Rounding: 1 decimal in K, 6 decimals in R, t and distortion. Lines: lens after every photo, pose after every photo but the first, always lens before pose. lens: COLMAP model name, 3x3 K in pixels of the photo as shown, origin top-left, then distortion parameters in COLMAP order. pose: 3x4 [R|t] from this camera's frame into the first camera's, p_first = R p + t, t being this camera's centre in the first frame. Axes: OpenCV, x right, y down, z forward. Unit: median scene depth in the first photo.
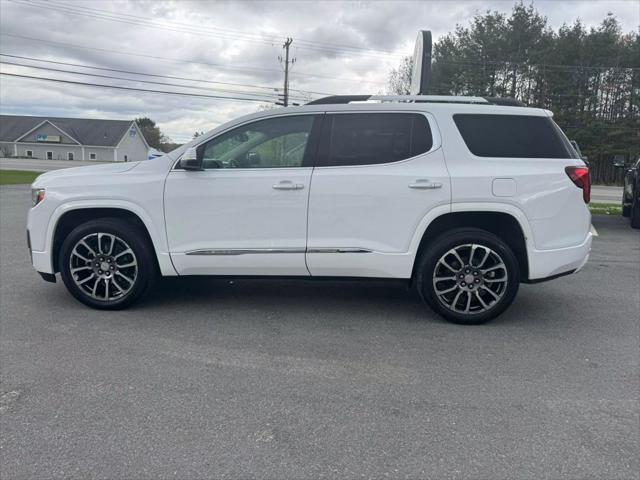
lens RADIAL K [[461.7, 0, 322.9], [0, 461.7, 237.1], [0, 0, 1]] dist [0.048838, -0.053540]
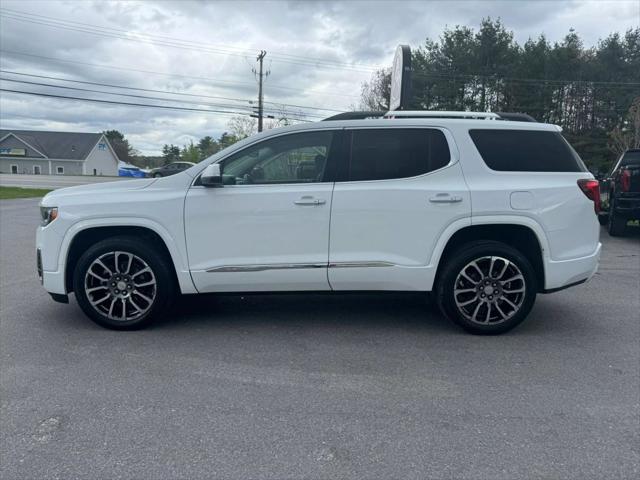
lens RADIAL K [[461.7, 0, 322.6], [0, 461.7, 241.3], [0, 0, 1]] dist [0.048838, -0.053540]
pose [[0.998161, -0.016649, 0.058287, -0.104573], [0.017542, 0.999736, -0.014845, -0.008446], [-0.058024, 0.015840, 0.998189, -0.001019]]
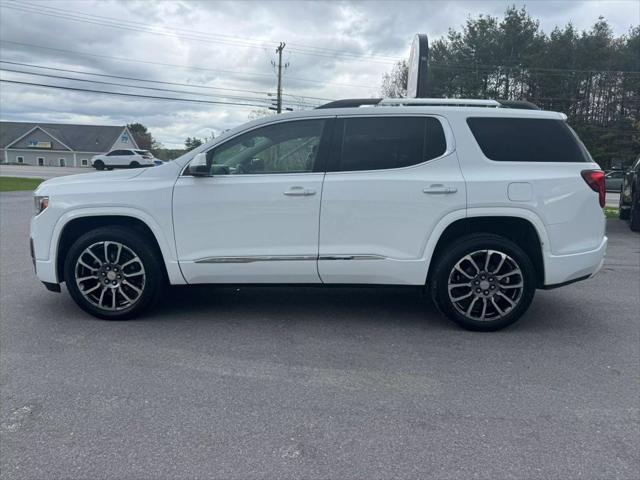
lens RADIAL K [[461.7, 0, 321.4], [0, 461.7, 242.5], [0, 0, 1]] dist [0.048838, -0.053540]
pose [[0.999897, -0.008004, 0.011942, -0.040225], [0.007985, 0.999967, 0.001632, -0.004373], [-0.011955, -0.001537, 0.999927, 0.019842]]
